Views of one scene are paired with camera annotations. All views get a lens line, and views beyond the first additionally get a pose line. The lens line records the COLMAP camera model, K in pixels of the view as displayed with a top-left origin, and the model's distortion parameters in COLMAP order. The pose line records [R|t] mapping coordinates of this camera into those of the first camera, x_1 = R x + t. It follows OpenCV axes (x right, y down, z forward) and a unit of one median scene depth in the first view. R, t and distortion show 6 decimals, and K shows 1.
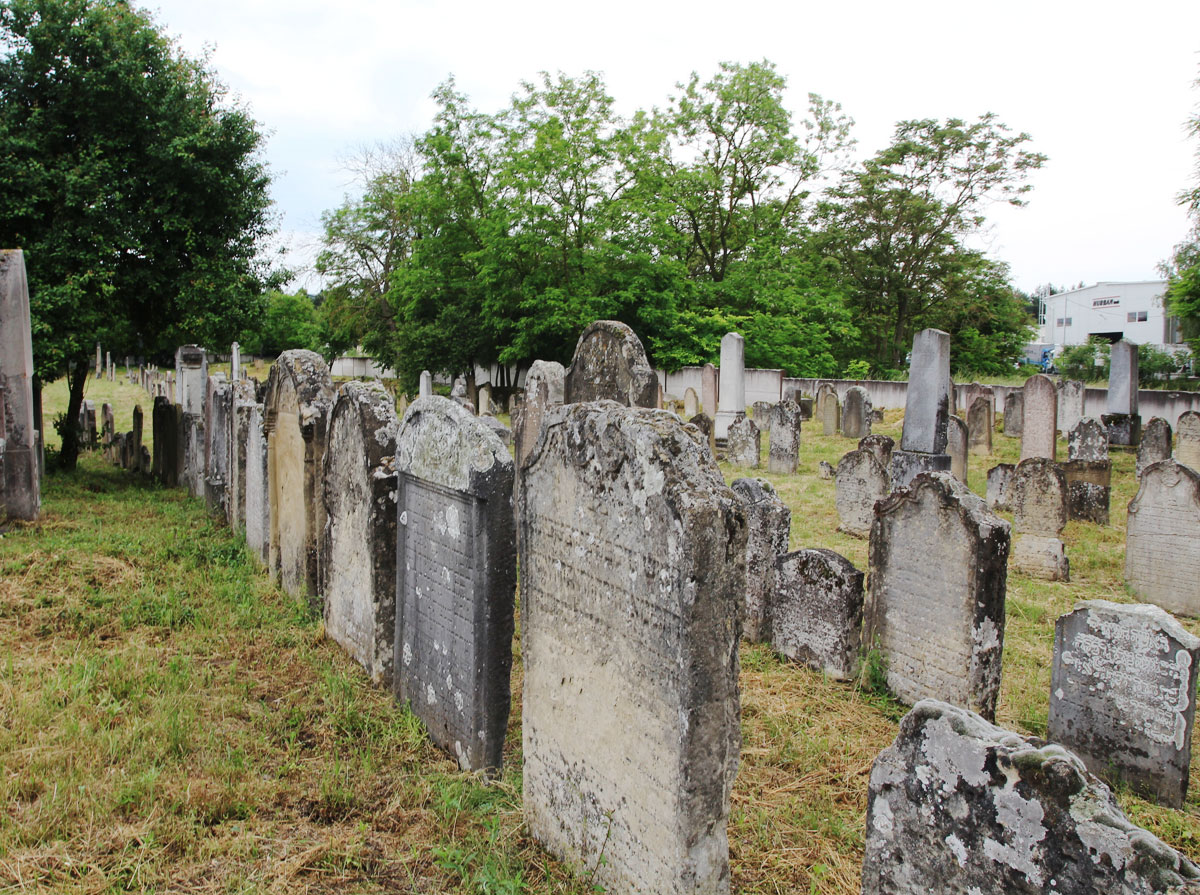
lens RADIAL K [[996.8, 0, 629.8], [0, 996.8, 426.7], [0, 0, 1]] dist [-0.070931, 0.004484]
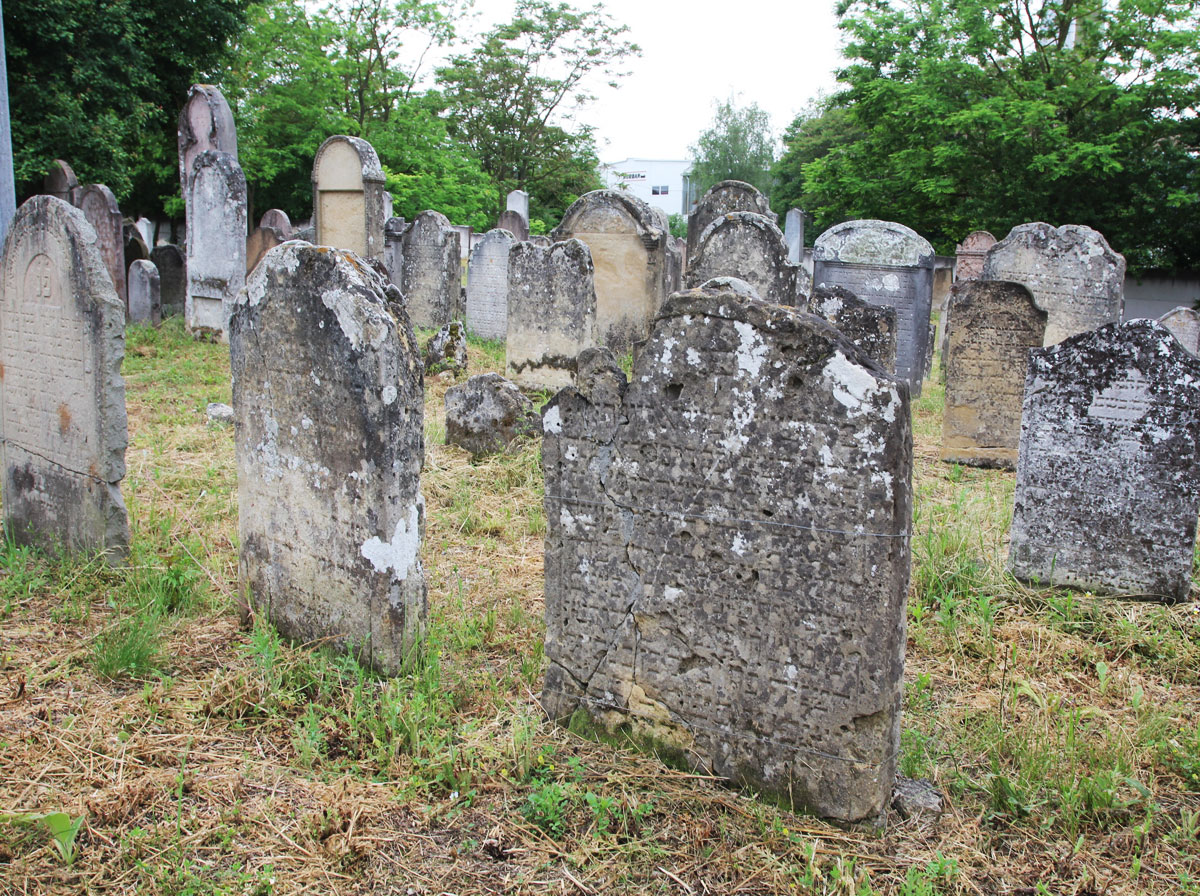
lens RADIAL K [[996.8, 0, 629.8], [0, 996.8, 427.2], [0, 0, 1]] dist [-0.070931, 0.004484]
pose [[0.874510, -0.066168, 0.480472, -0.174928], [0.001023, 0.990900, 0.134599, 0.012322], [-0.485006, -0.117217, 0.866619, -0.056393]]
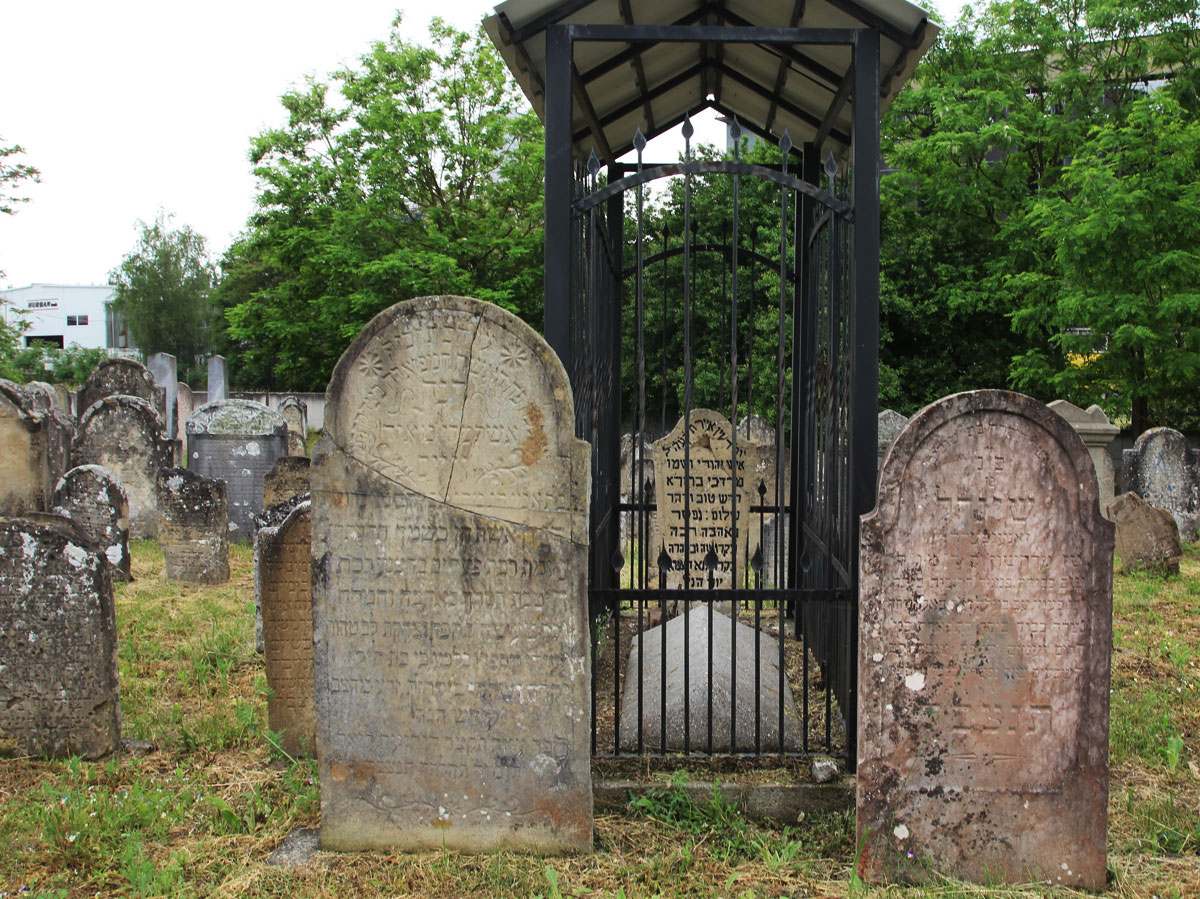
lens RADIAL K [[1085.0, 0, 677.5], [0, 1085.0, 415.0], [0, 0, 1]] dist [-0.064332, 0.031060]
pose [[0.505823, -0.042589, 0.861585, -0.209725], [0.057251, 0.998236, 0.015733, 0.003067], [-0.860736, 0.041369, 0.507369, -0.137891]]
